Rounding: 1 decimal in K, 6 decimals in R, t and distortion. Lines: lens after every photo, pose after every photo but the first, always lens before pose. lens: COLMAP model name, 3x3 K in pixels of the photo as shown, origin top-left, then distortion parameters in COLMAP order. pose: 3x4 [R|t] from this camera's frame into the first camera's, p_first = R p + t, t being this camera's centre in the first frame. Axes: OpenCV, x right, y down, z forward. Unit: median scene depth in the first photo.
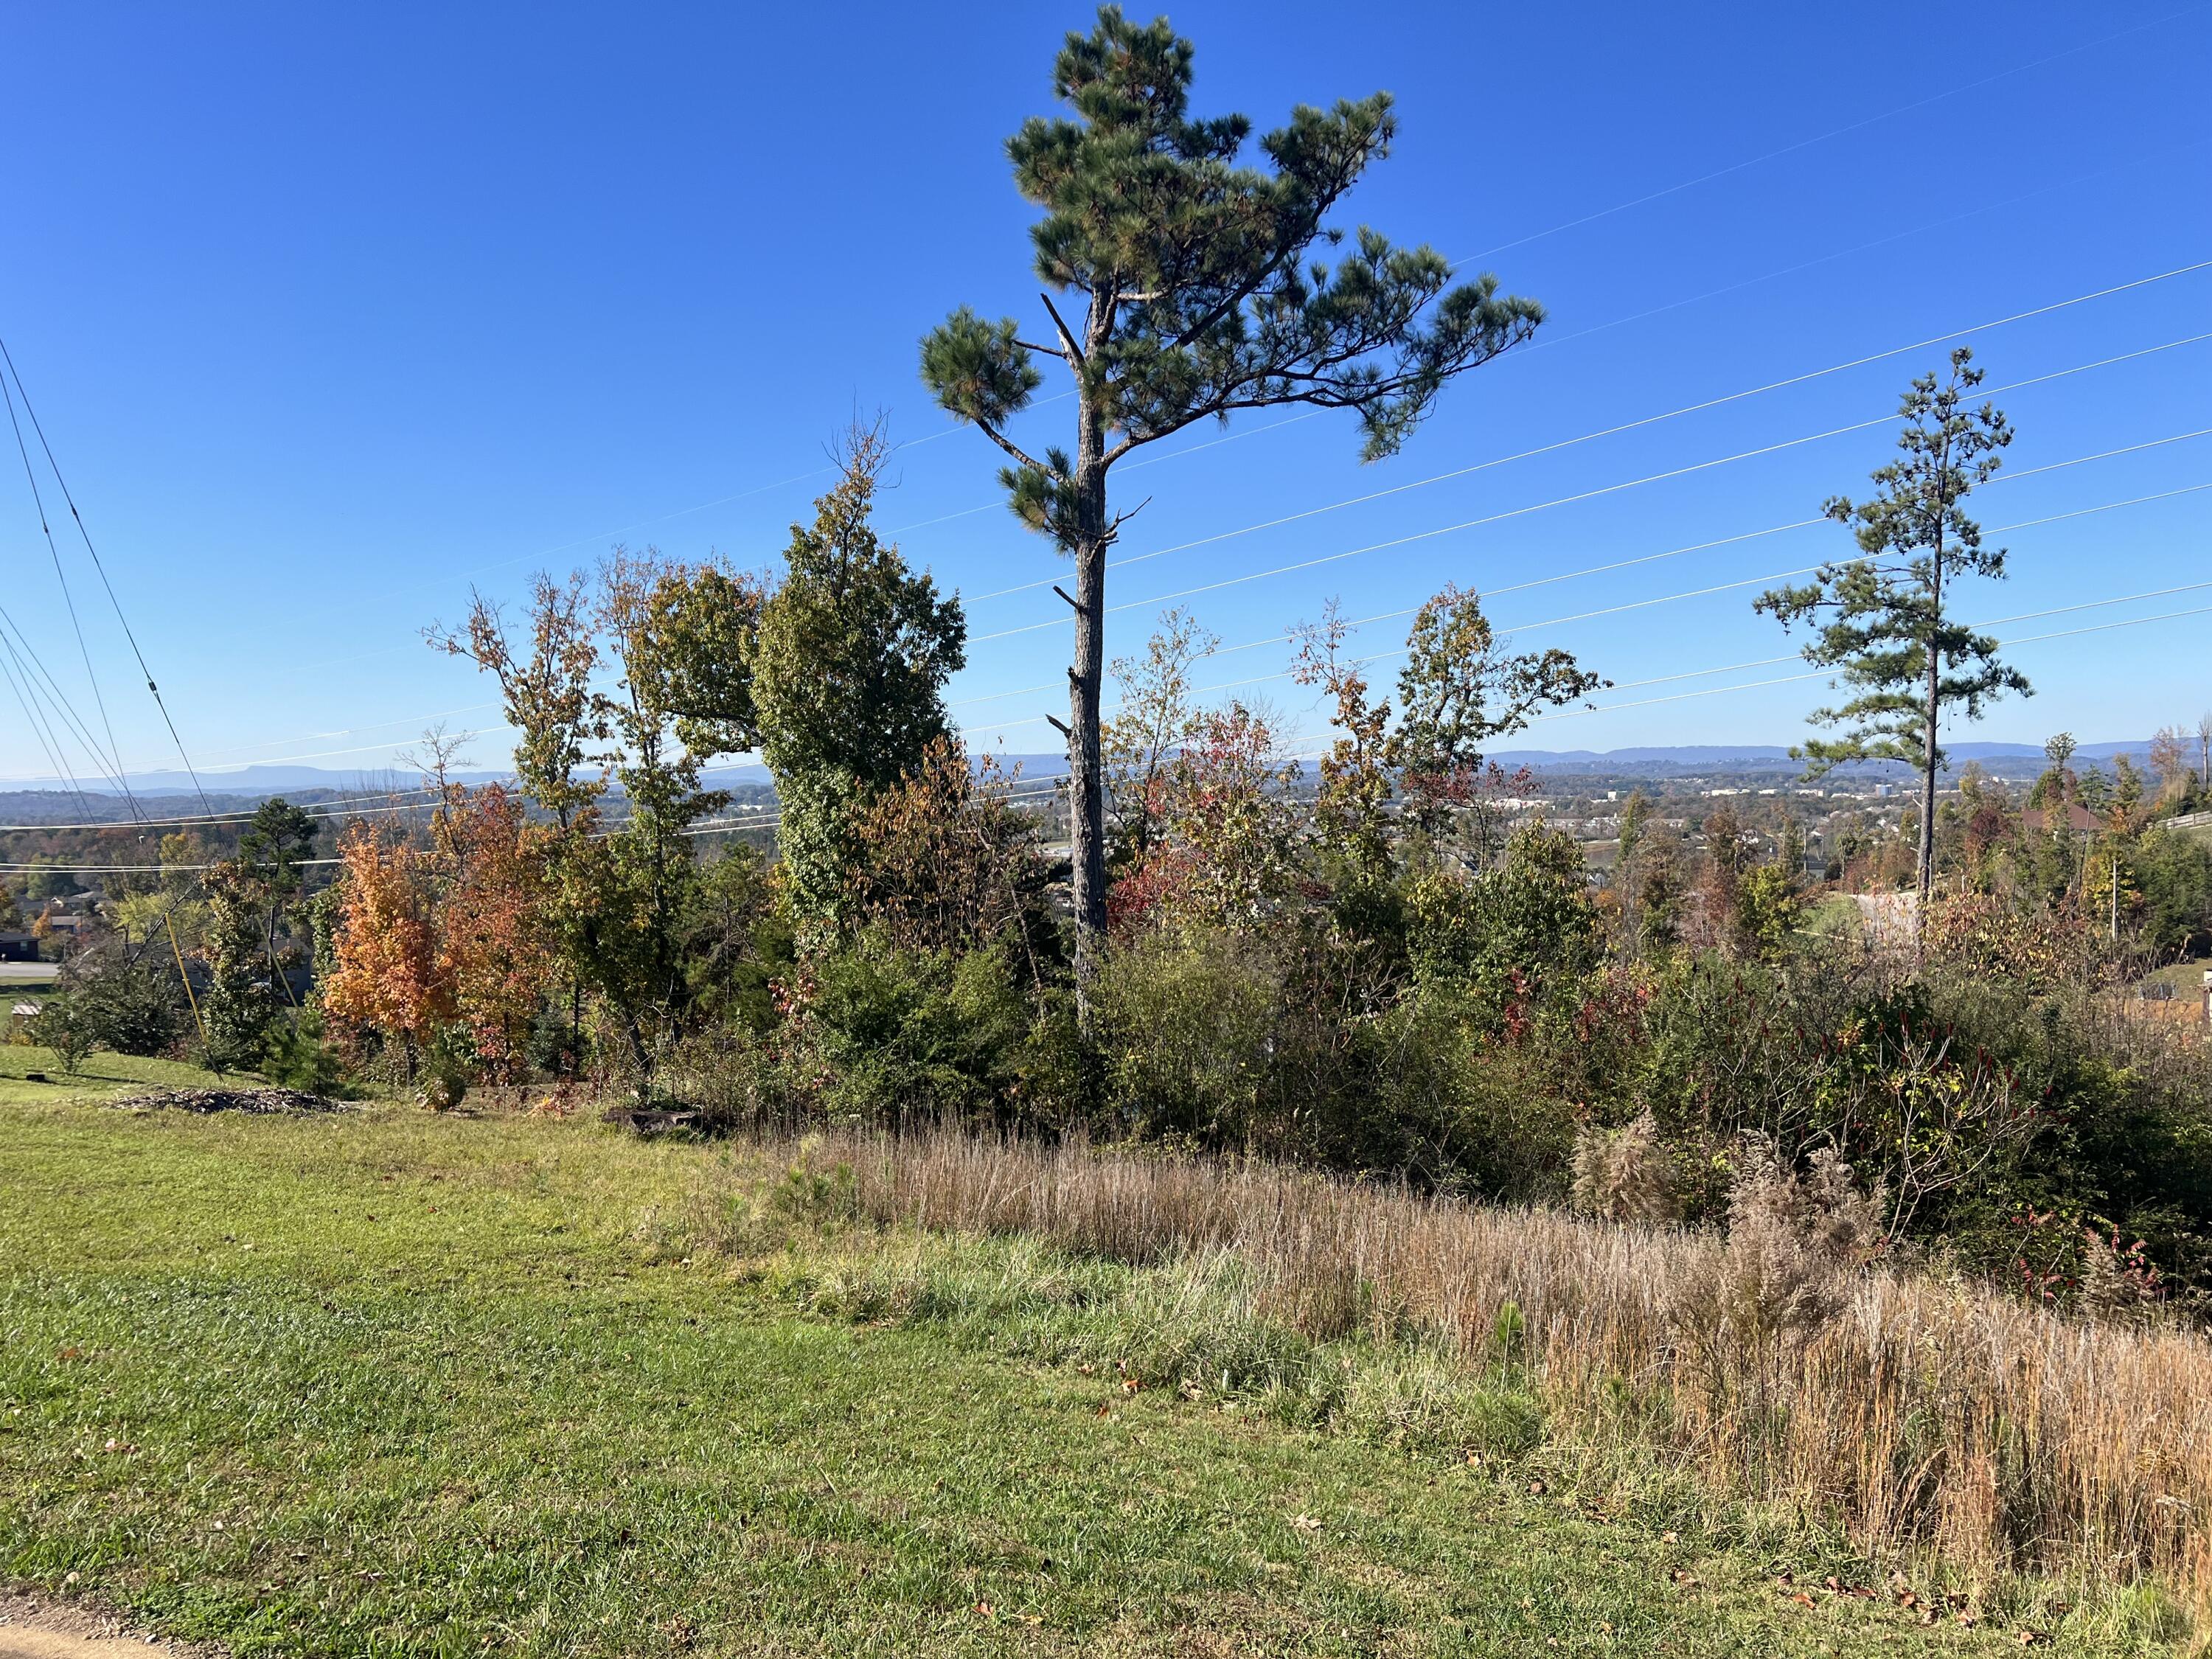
lens RADIAL K [[1675.7, 0, 1119.0], [0, 1675.7, 840.6], [0, 0, 1]] dist [0.056587, -0.036332]
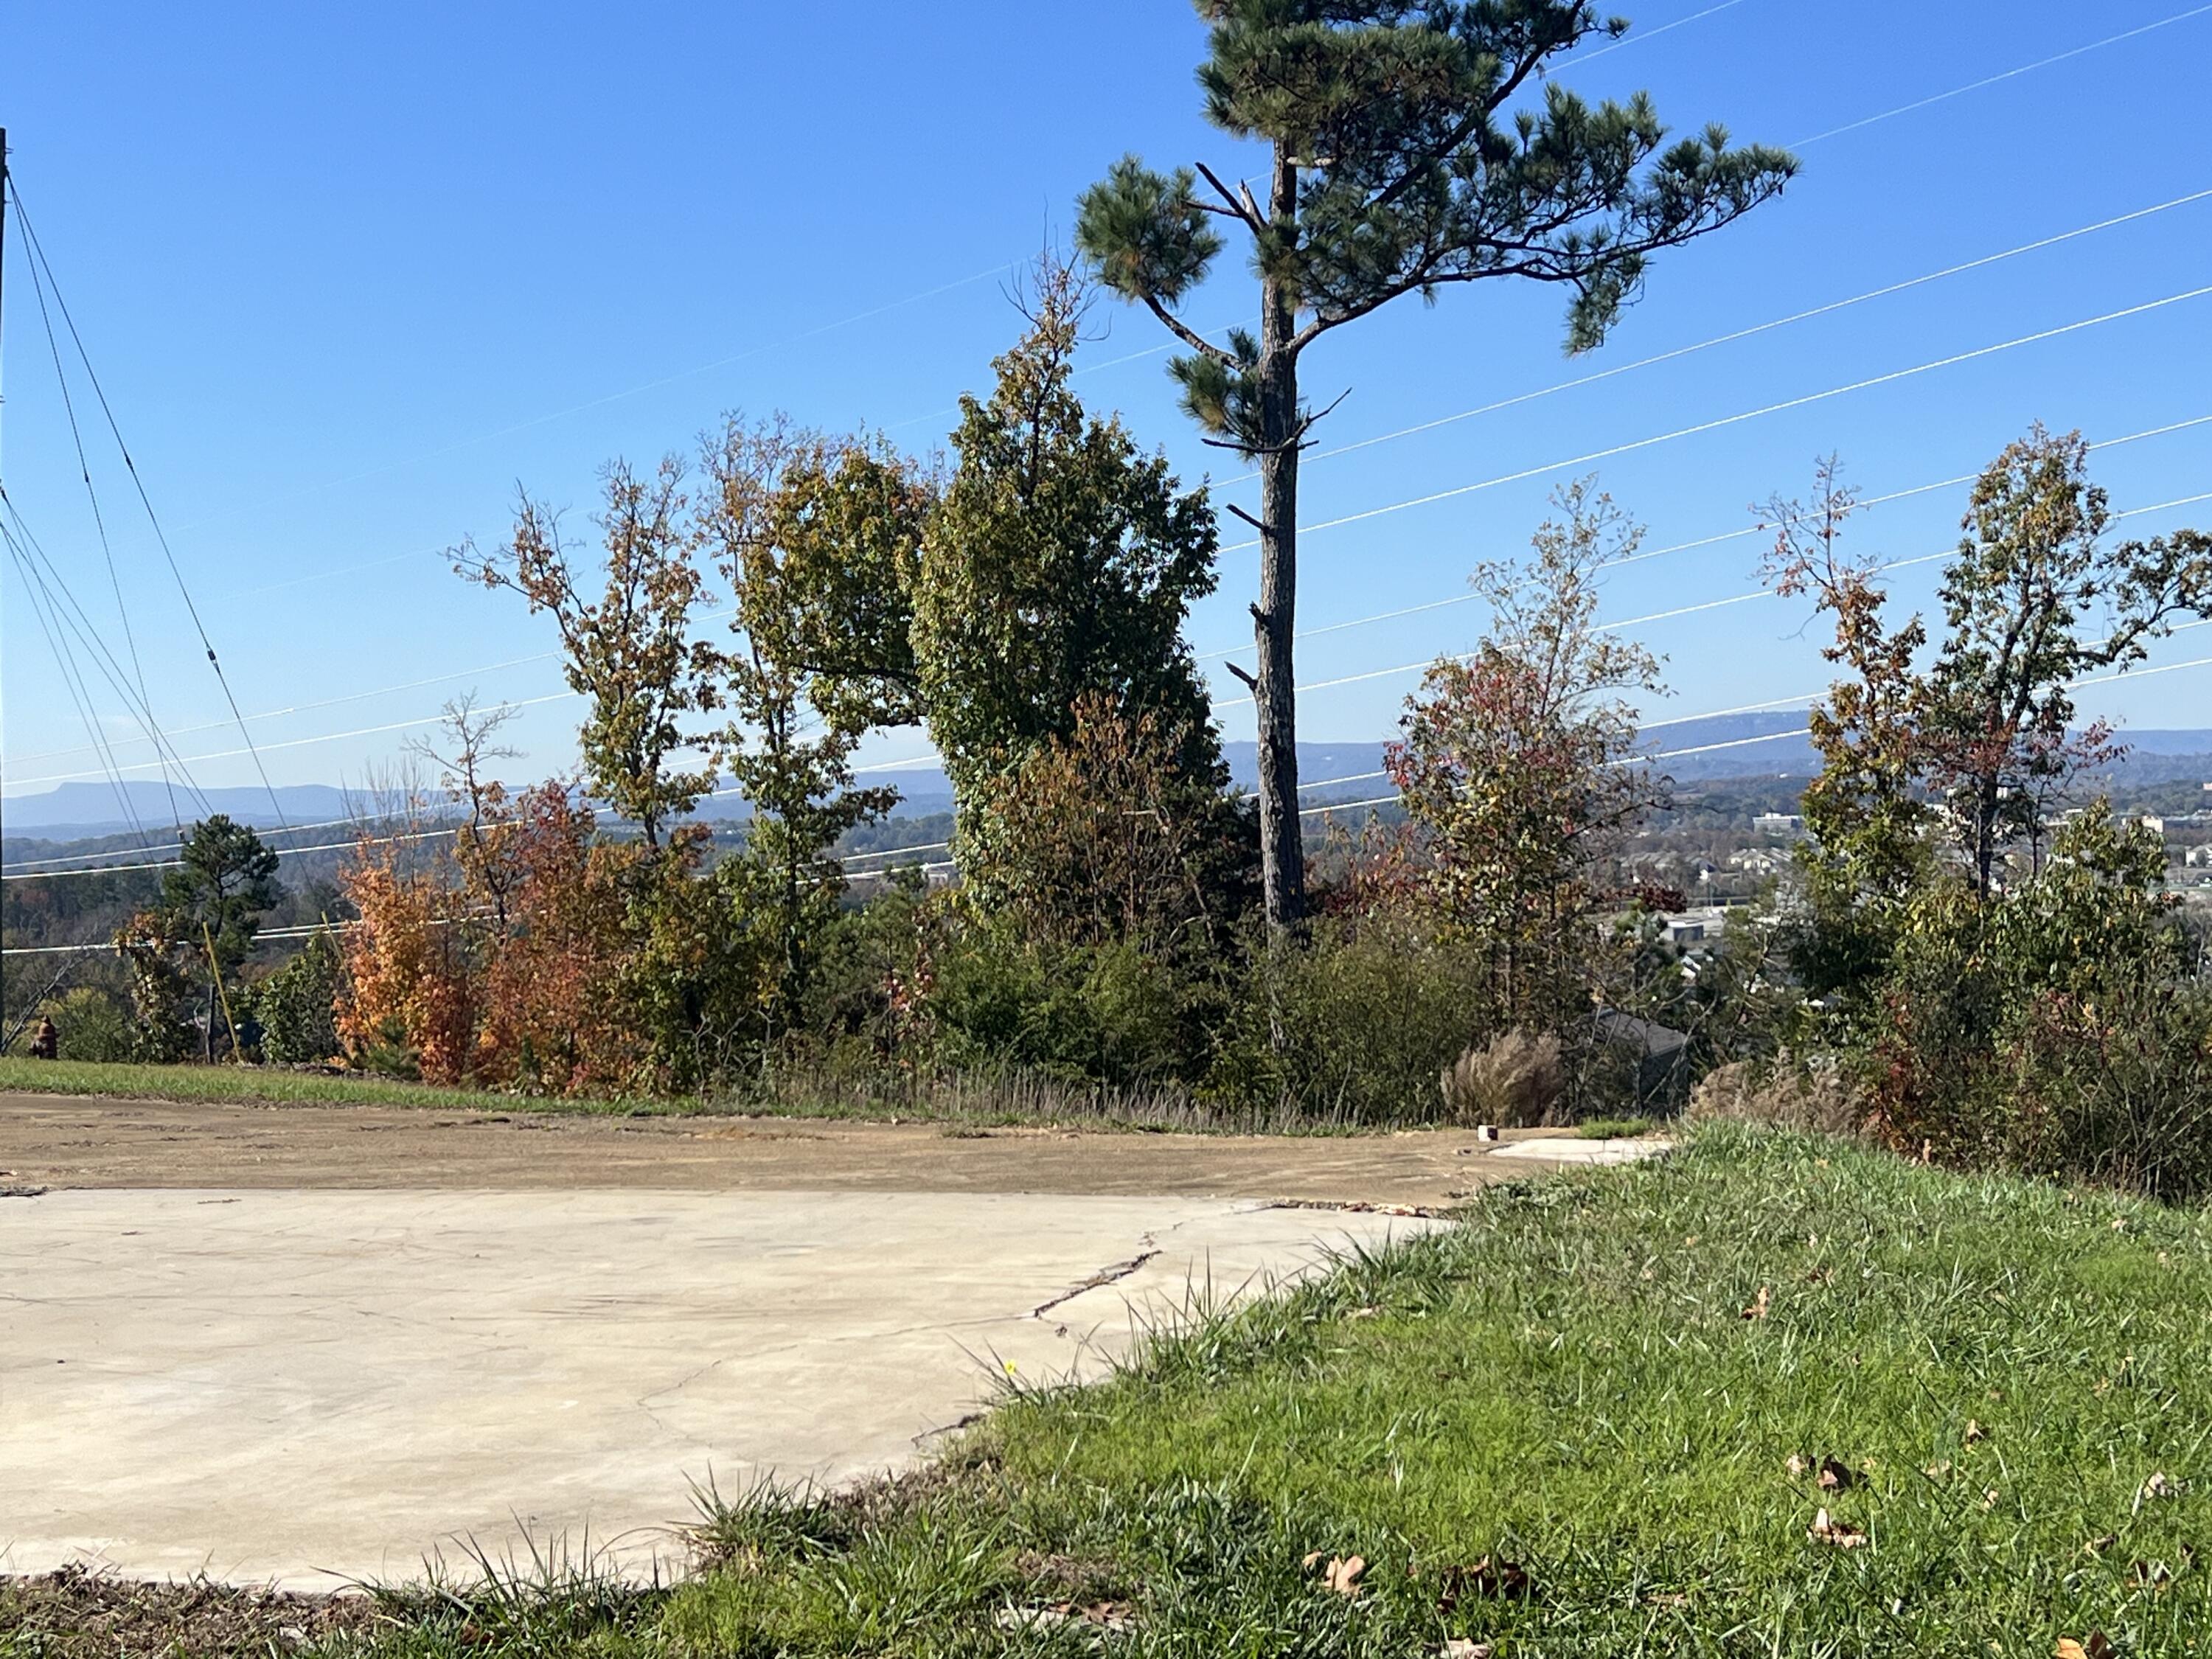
lens RADIAL K [[3486.5, 0, 1090.0], [0, 3486.5, 841.7], [0, 0, 1]] dist [0.154098, 0.000000]
pose [[0.981649, -0.013421, -0.190224, 0.127771], [0.009561, 0.999730, -0.021195, 0.027811], [0.190457, 0.018987, 0.981512, -0.399806]]
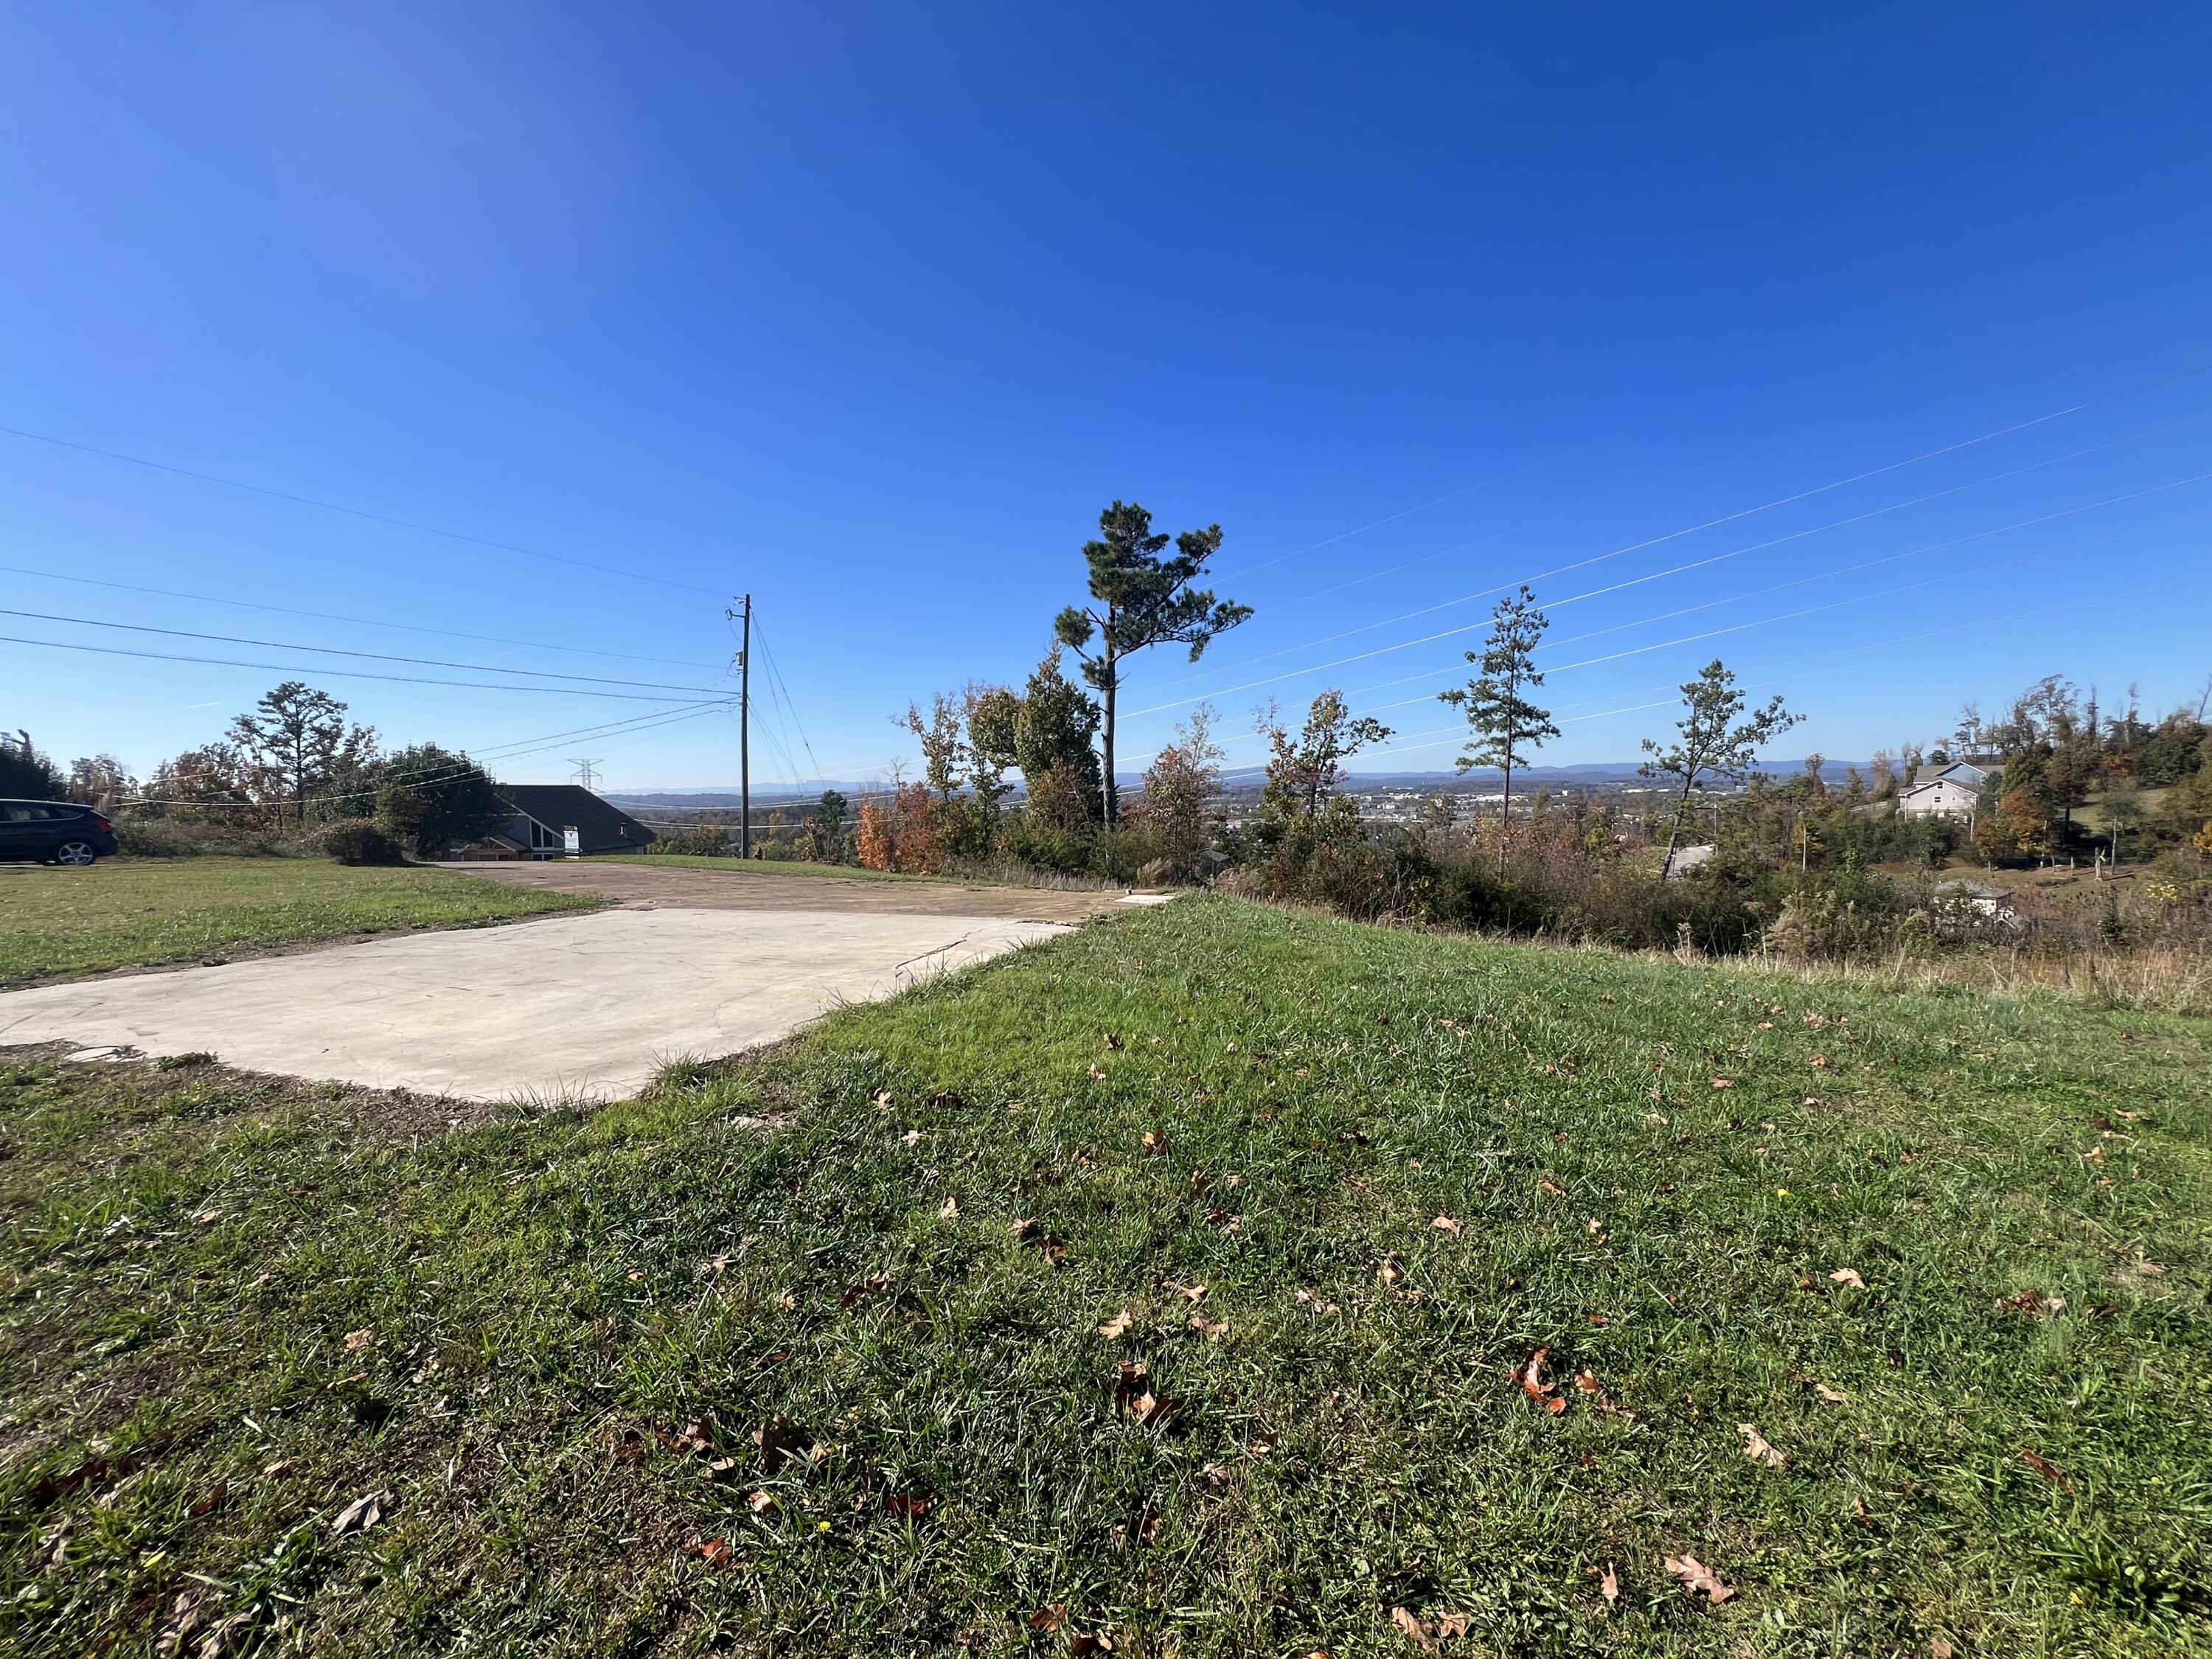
lens RADIAL K [[946.4, 0, 1101.5], [0, 946.4, 836.3], [0, 0, 1]] dist [0.000893, -0.000316]
pose [[0.984845, 0.004796, -0.173369, 0.149782], [-0.001685, 0.999835, 0.018087, 0.025362], [0.173427, -0.017521, 0.984691, -0.348587]]
